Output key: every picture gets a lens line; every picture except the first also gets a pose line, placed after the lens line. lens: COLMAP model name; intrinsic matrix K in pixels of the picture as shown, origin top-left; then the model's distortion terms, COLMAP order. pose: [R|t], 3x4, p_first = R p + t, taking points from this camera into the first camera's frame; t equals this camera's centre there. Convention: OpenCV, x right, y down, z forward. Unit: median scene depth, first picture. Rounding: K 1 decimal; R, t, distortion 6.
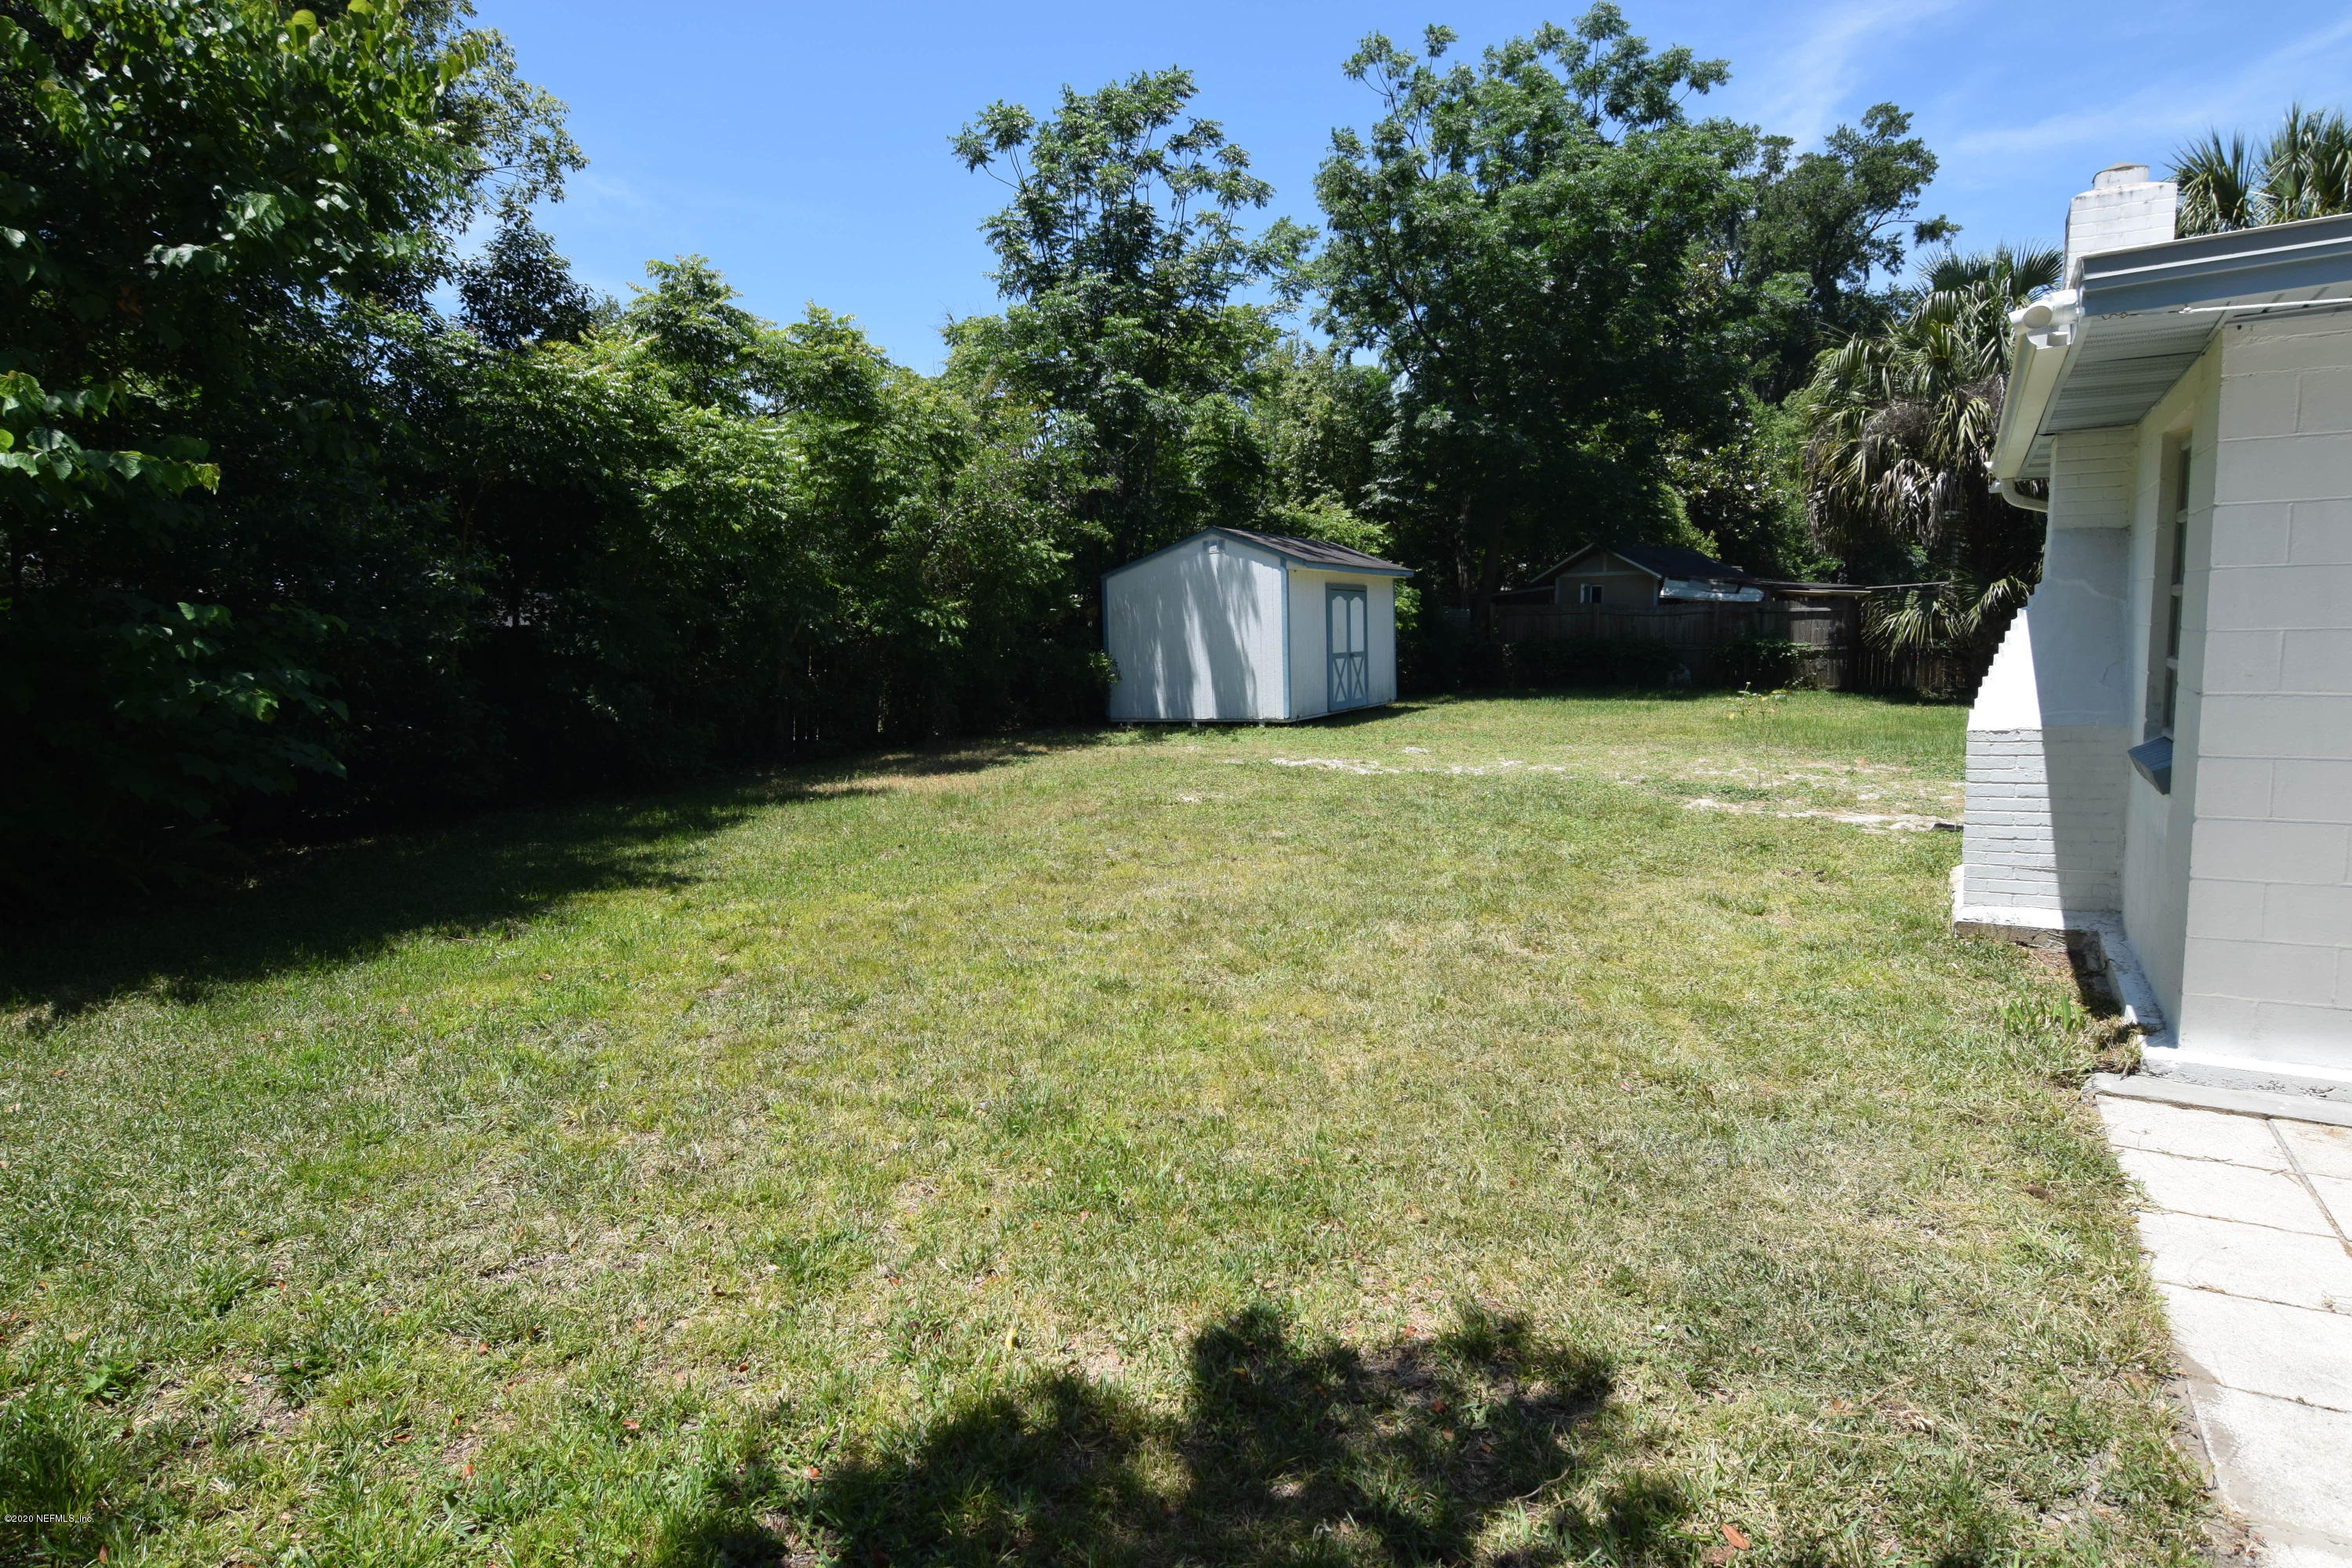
lens RADIAL K [[1250.4, 0, 1180.4], [0, 1250.4, 780.5], [0, 0, 1]] dist [-0.001251, -0.001717]
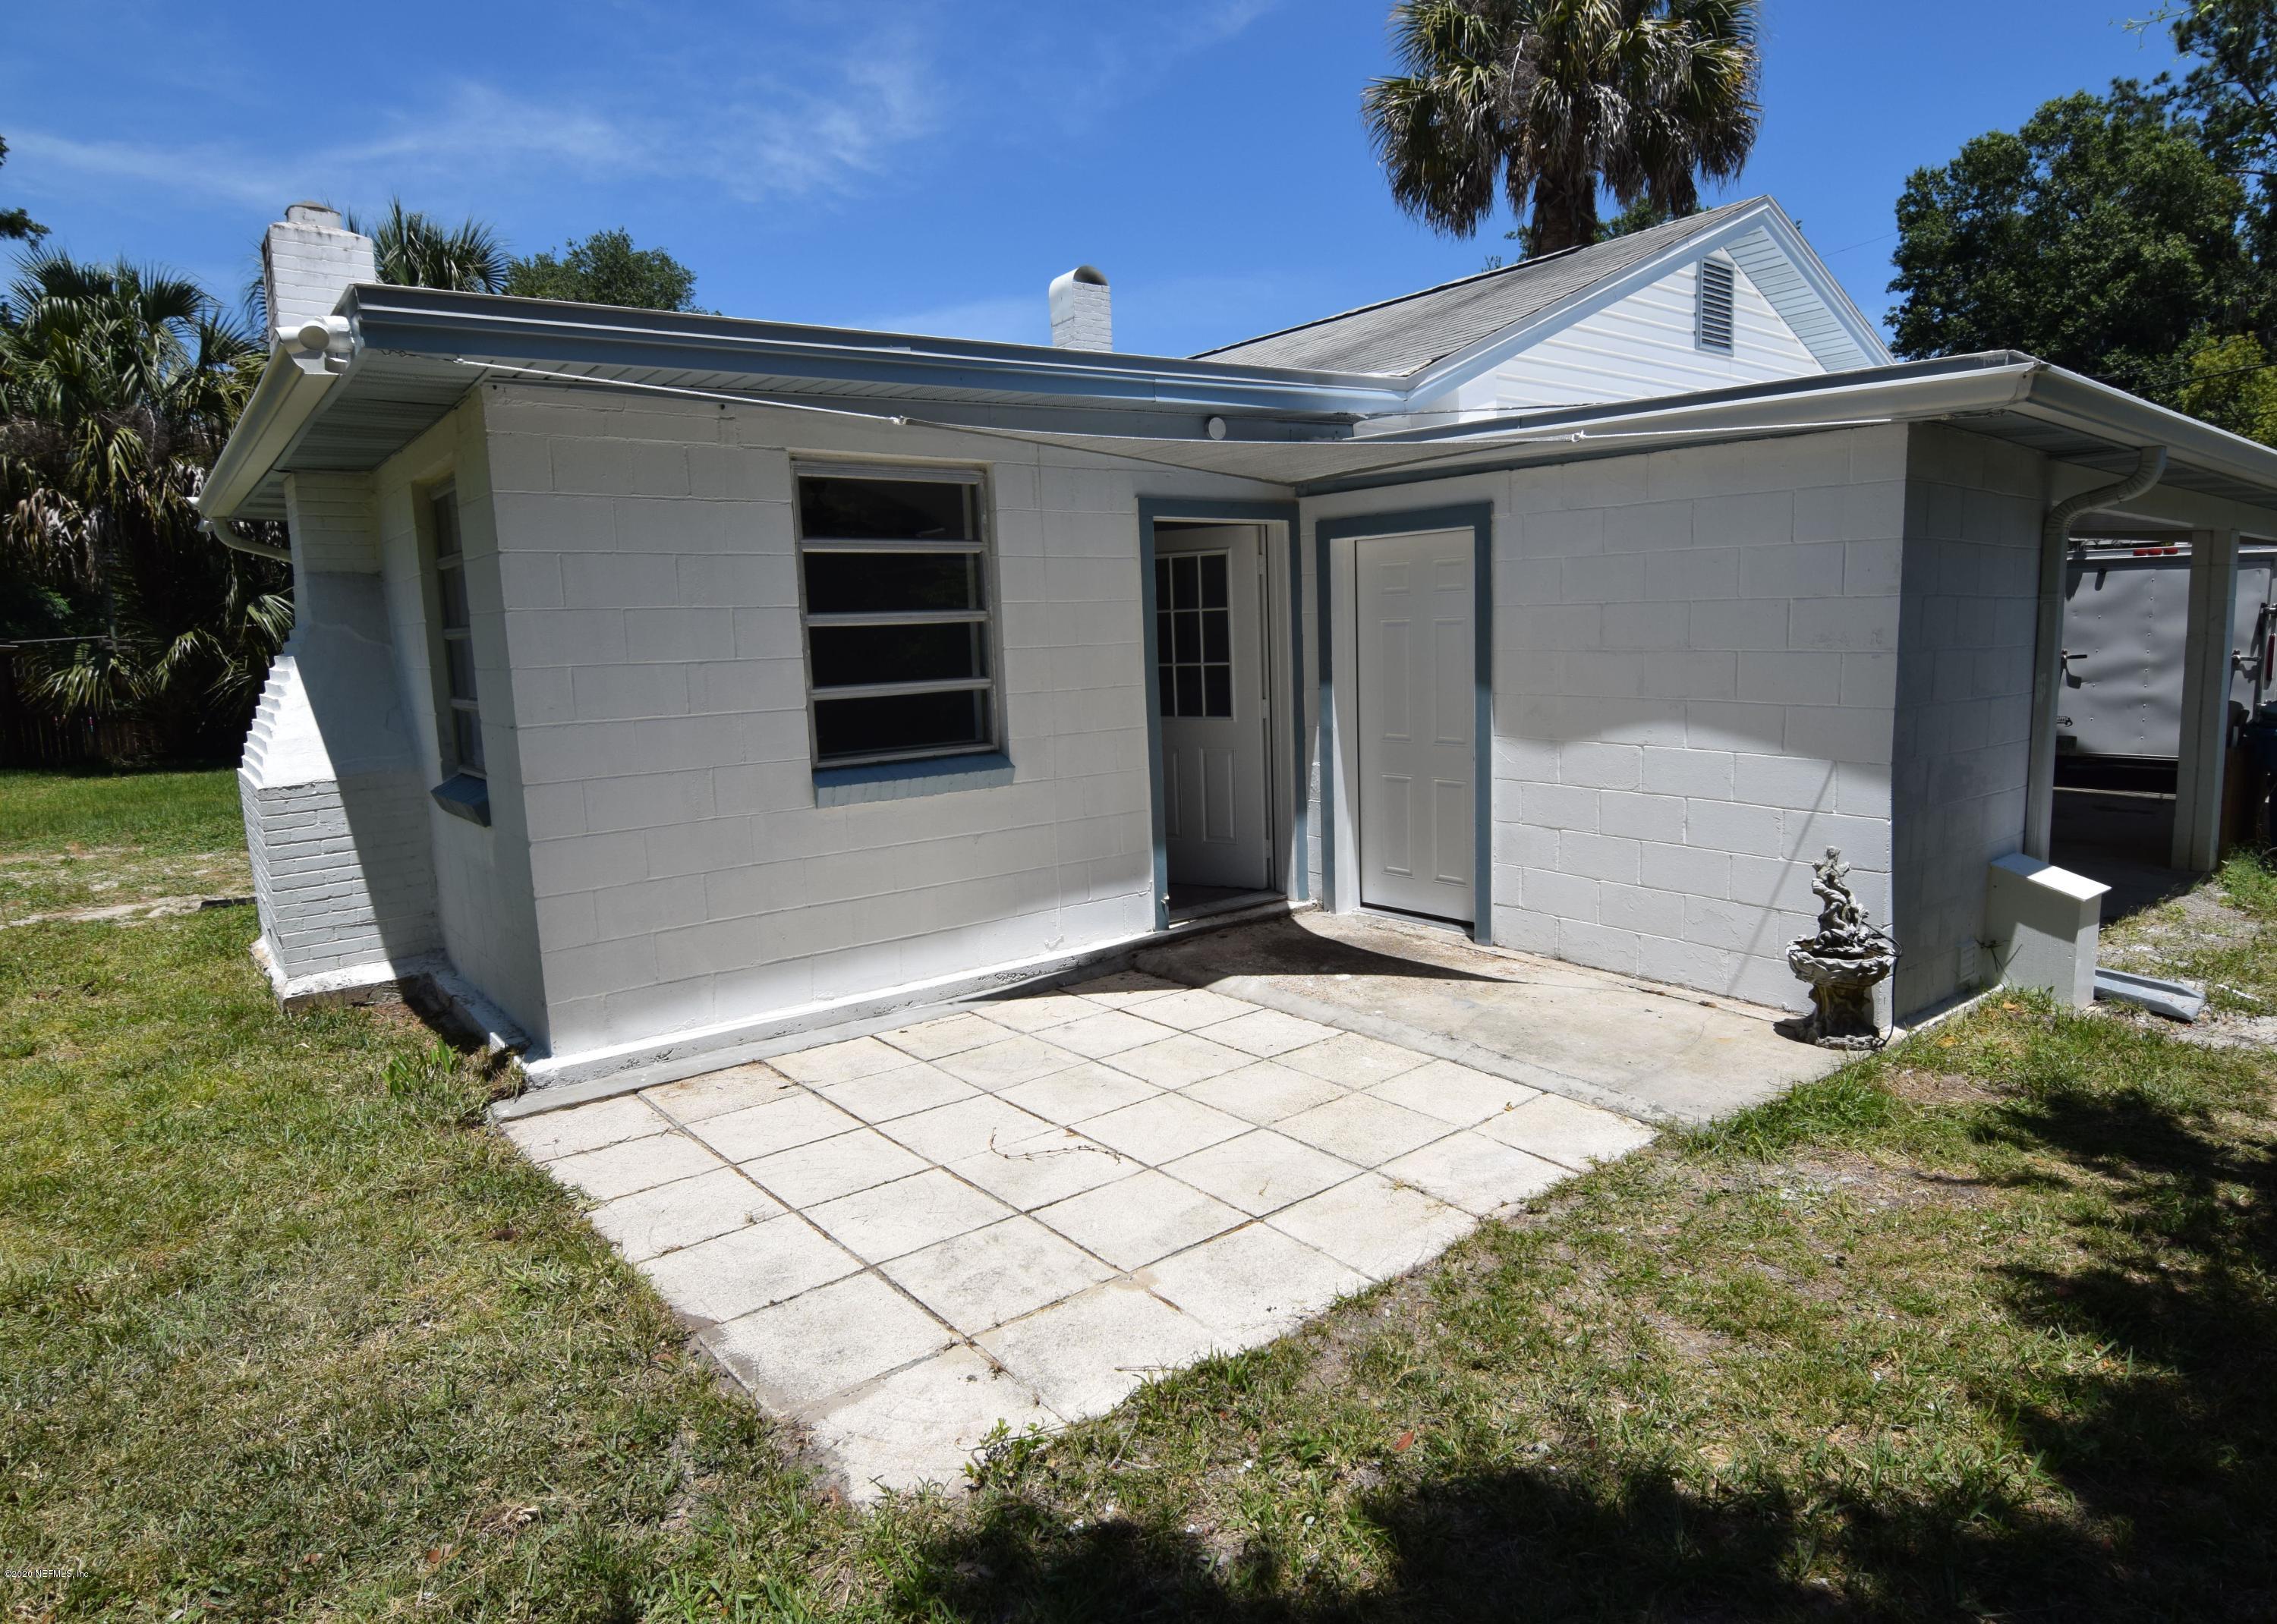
lens RADIAL K [[1317.5, 0, 1142.1], [0, 1317.5, 815.5], [0, 0, 1]] dist [-0.013082, -0.000149]
pose [[0.341910, -0.117455, 0.932364, -0.050278], [0.139698, 0.987487, 0.073170, -0.001890], [-0.929291, 0.105232, 0.354040, 0.097190]]
